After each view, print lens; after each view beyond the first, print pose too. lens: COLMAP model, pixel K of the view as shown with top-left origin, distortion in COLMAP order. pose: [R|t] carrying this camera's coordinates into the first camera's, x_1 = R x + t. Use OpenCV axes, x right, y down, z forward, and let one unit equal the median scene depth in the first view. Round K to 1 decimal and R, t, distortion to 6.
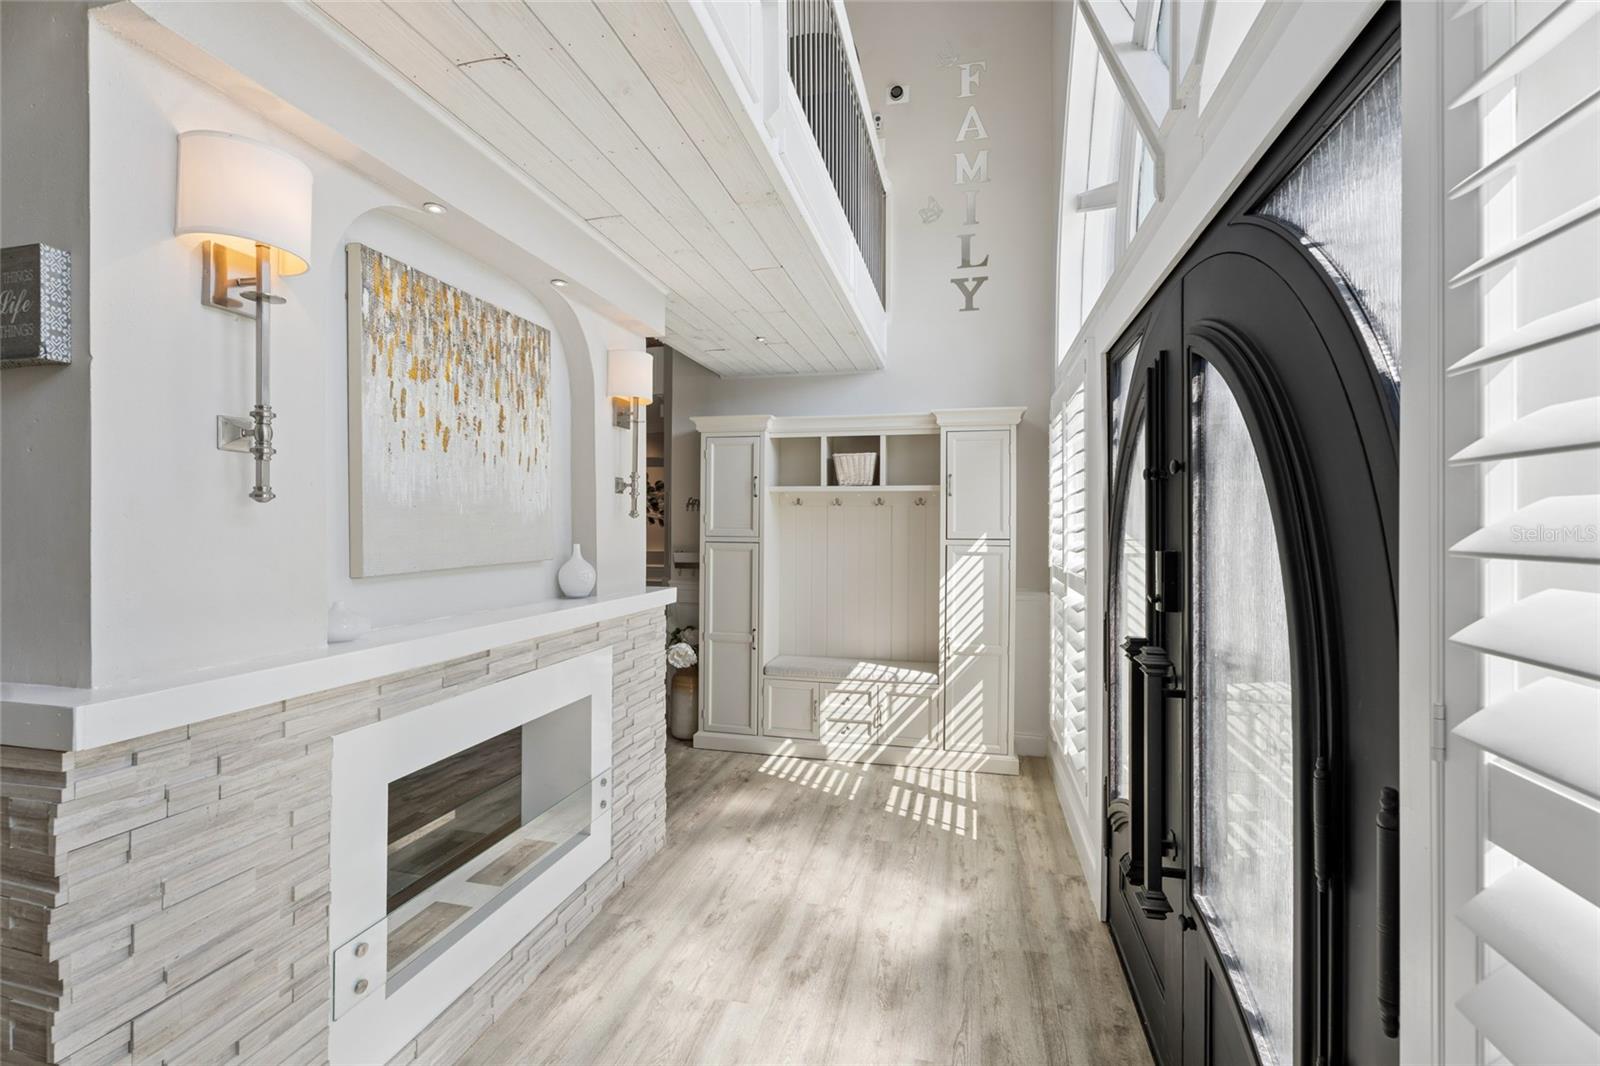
lens RADIAL K [[709.5, 0, 796.8], [0, 709.5, 529.2], [0, 0, 1]] dist [-0.002434, 0.008141]
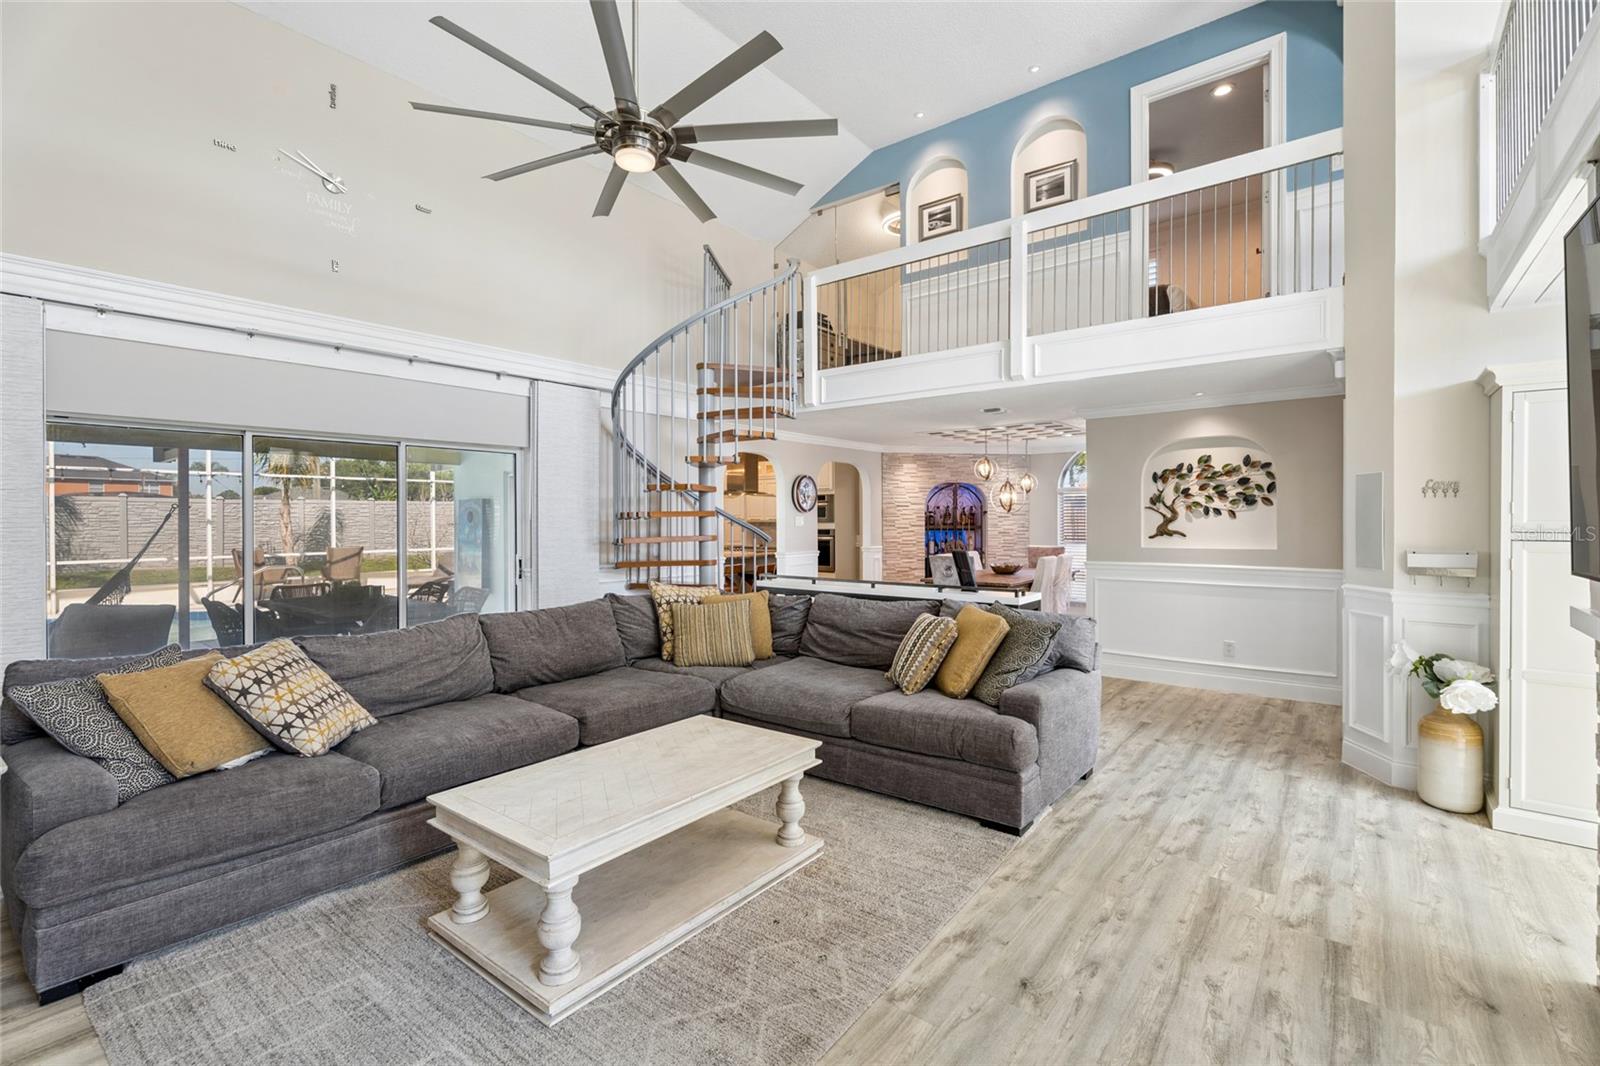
lens RADIAL K [[712.6, 0, 797.3], [0, 712.6, 516.4], [0, 0, 1]] dist [-0.000478, 0.000101]
pose [[0.906960, -0.008524, -0.421130, -0.528876], [0.005548, 0.999950, -0.008294, -0.004117], [0.421180, 0.005186, 0.906962, 0.058933]]
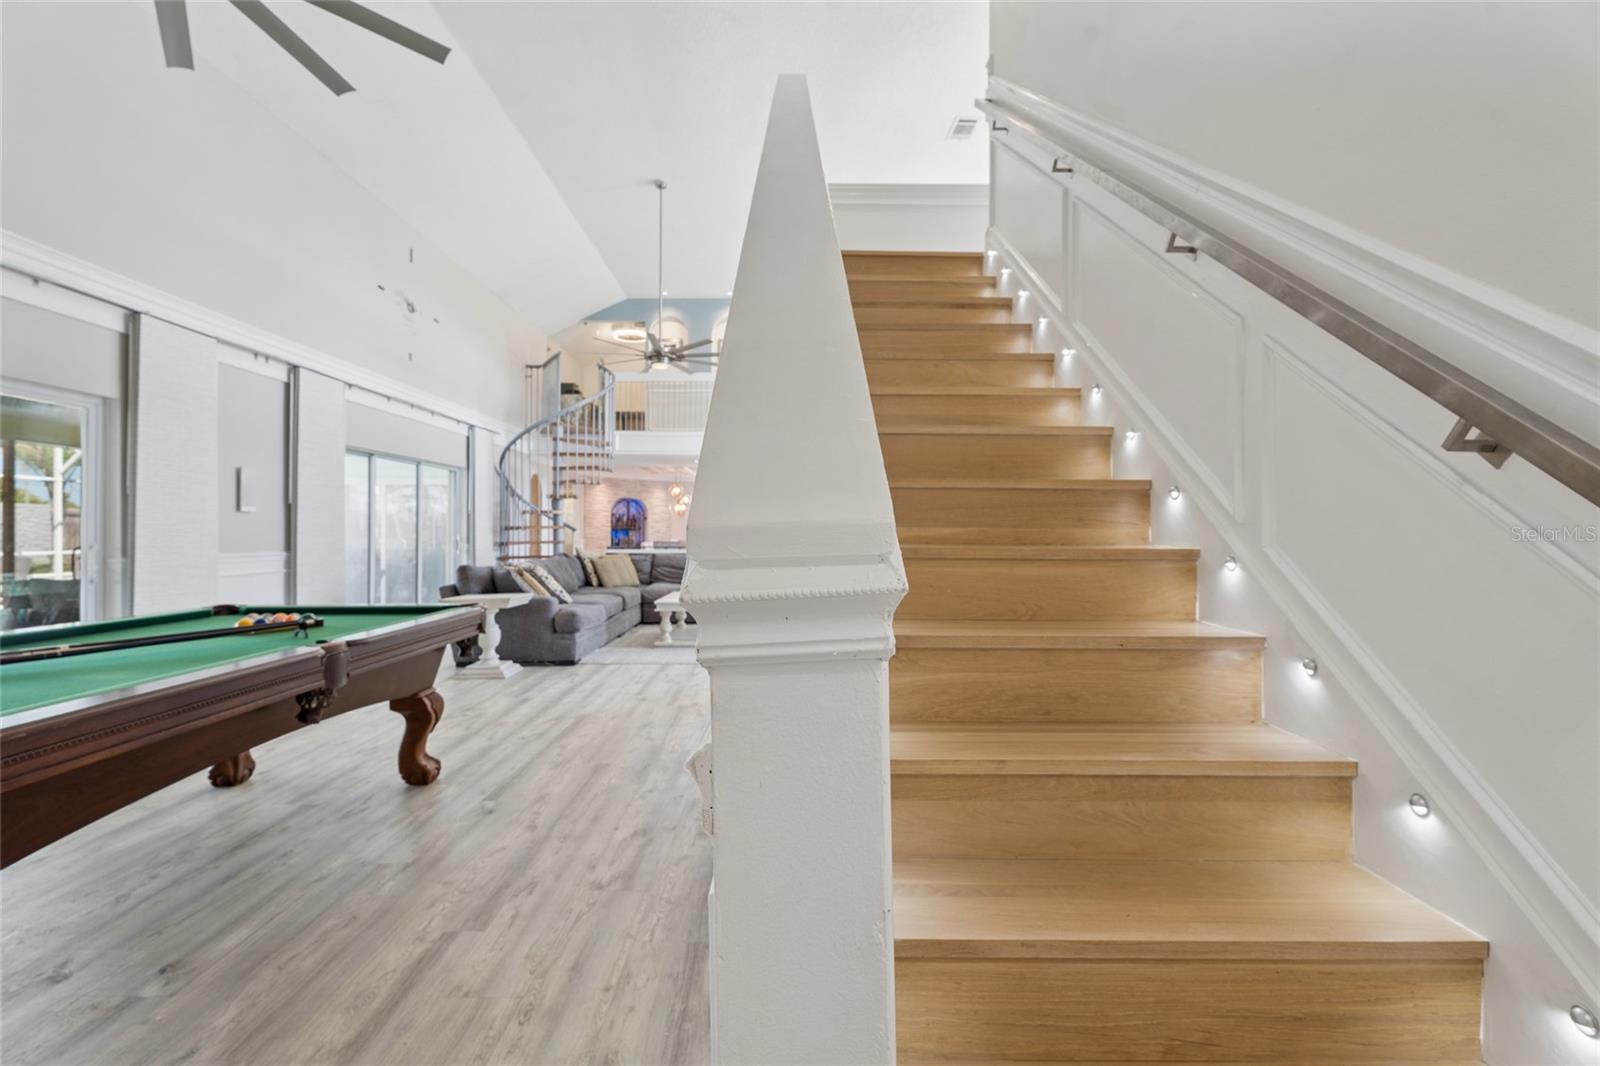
lens RADIAL K [[728.2, 0, 792.8], [0, 728.2, 529.7], [0, 0, 1]] dist [-0.000198, 0.000139]
pose [[0.970417, -0.000413, 0.241436, -1.148257], [0.002741, 0.999953, -0.009307, 0.061745], [-0.241420, 0.009693, 0.970372, -1.323767]]
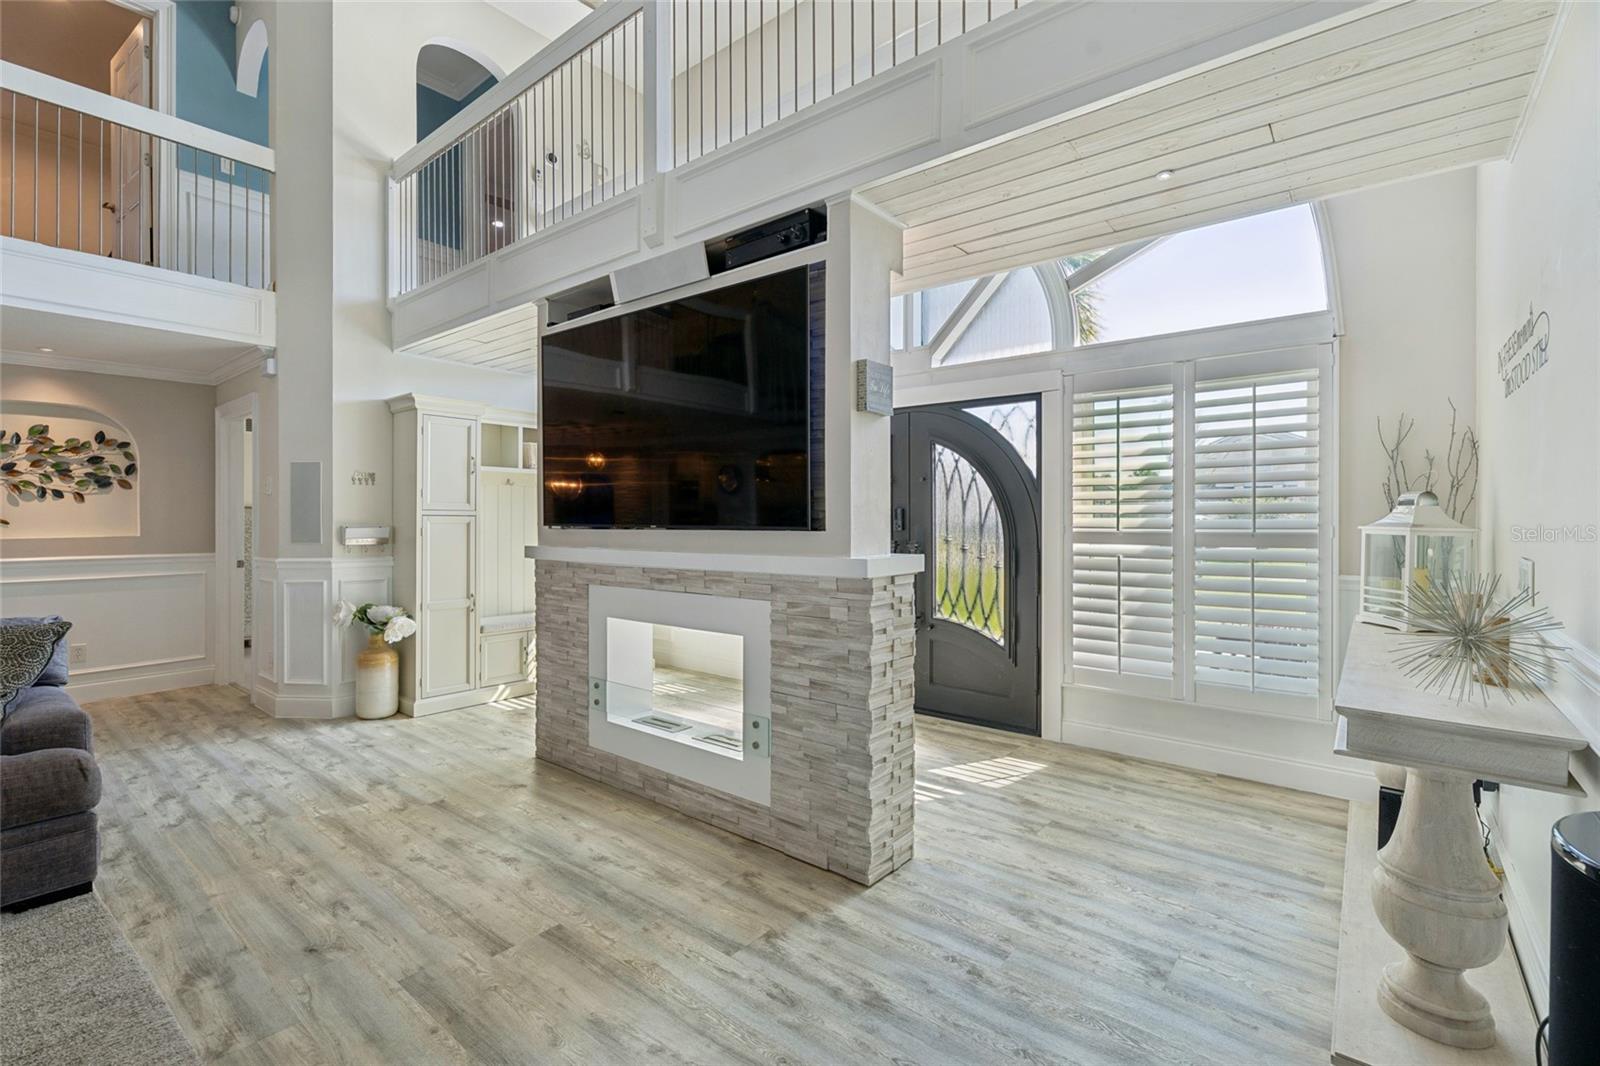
lens RADIAL K [[712.6, 0, 797.3], [0, 712.6, 516.4], [0, 0, 1]] dist [-0.000478, 0.000101]
pose [[0.434049, -0.004251, 0.900879, -0.908841], [0.006269, 0.999979, 0.001698, 0.023043], [-0.900867, 0.004911, 0.434067, 0.063066]]
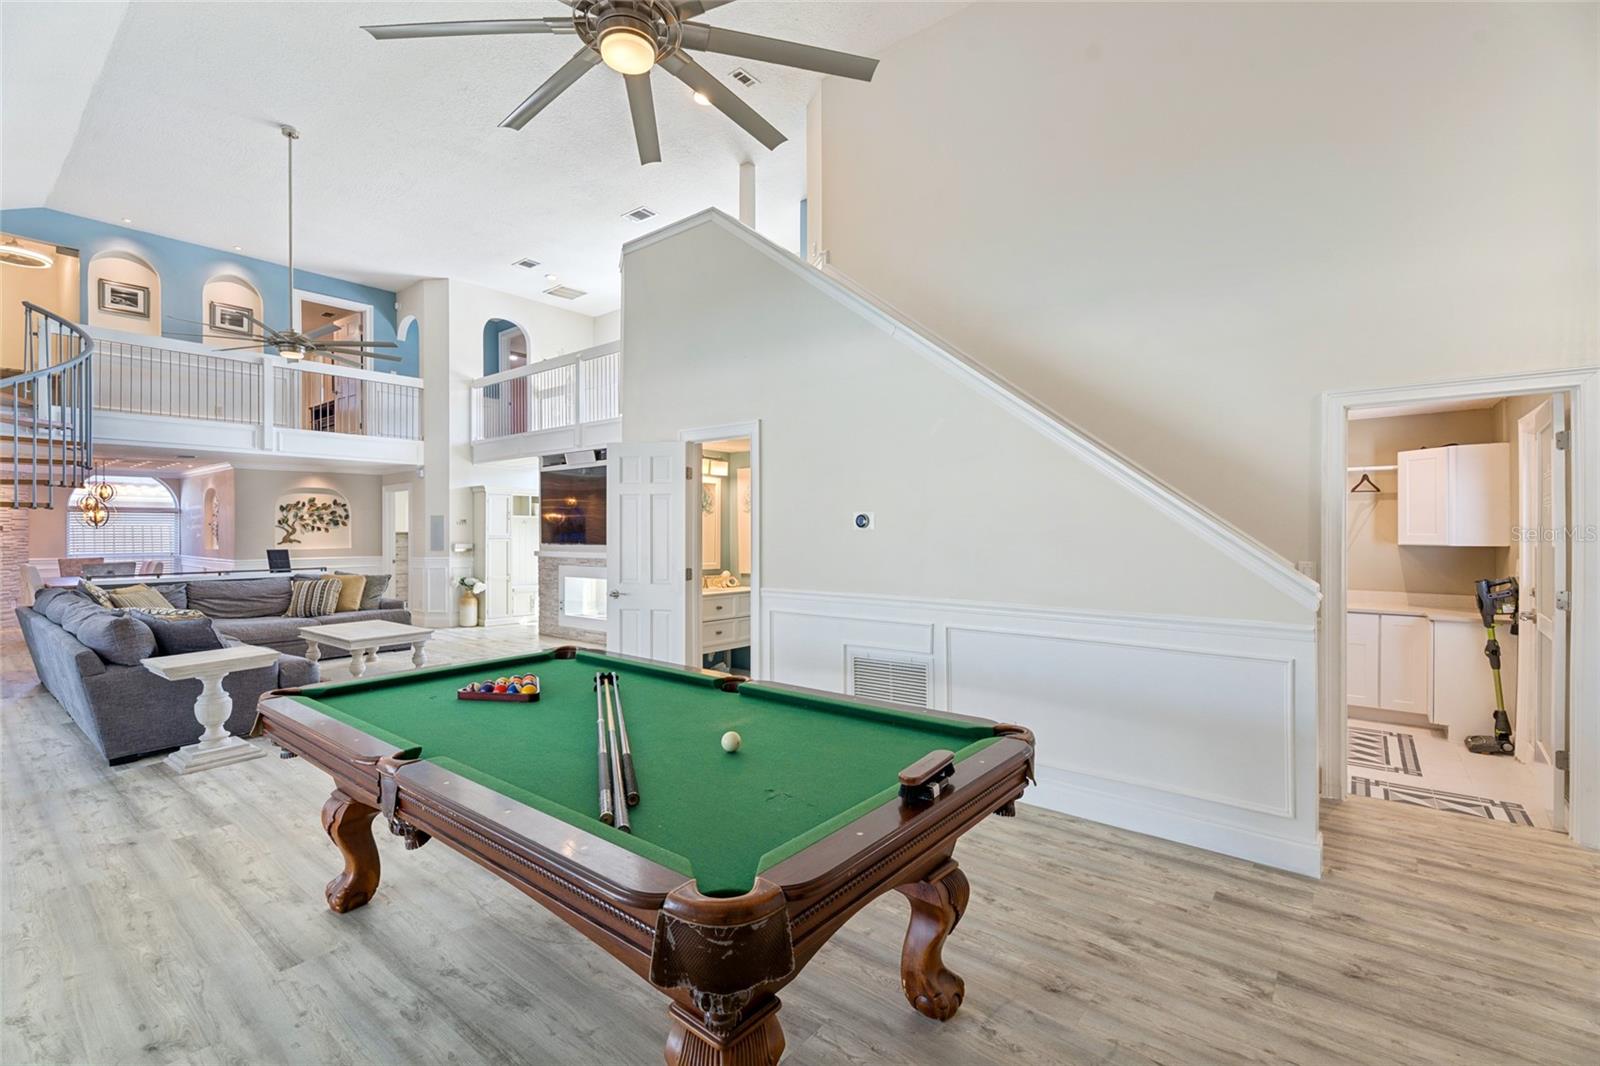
lens RADIAL K [[709.5, 0, 796.8], [0, 709.5, 529.2], [0, 0, 1]] dist [-0.002434, 0.008141]
pose [[0.432396, -0.002987, 0.901679, -1.968548], [0.008435, 0.999964, -0.000733, -0.002479], [-0.901644, 0.007923, 0.432406, -1.014566]]
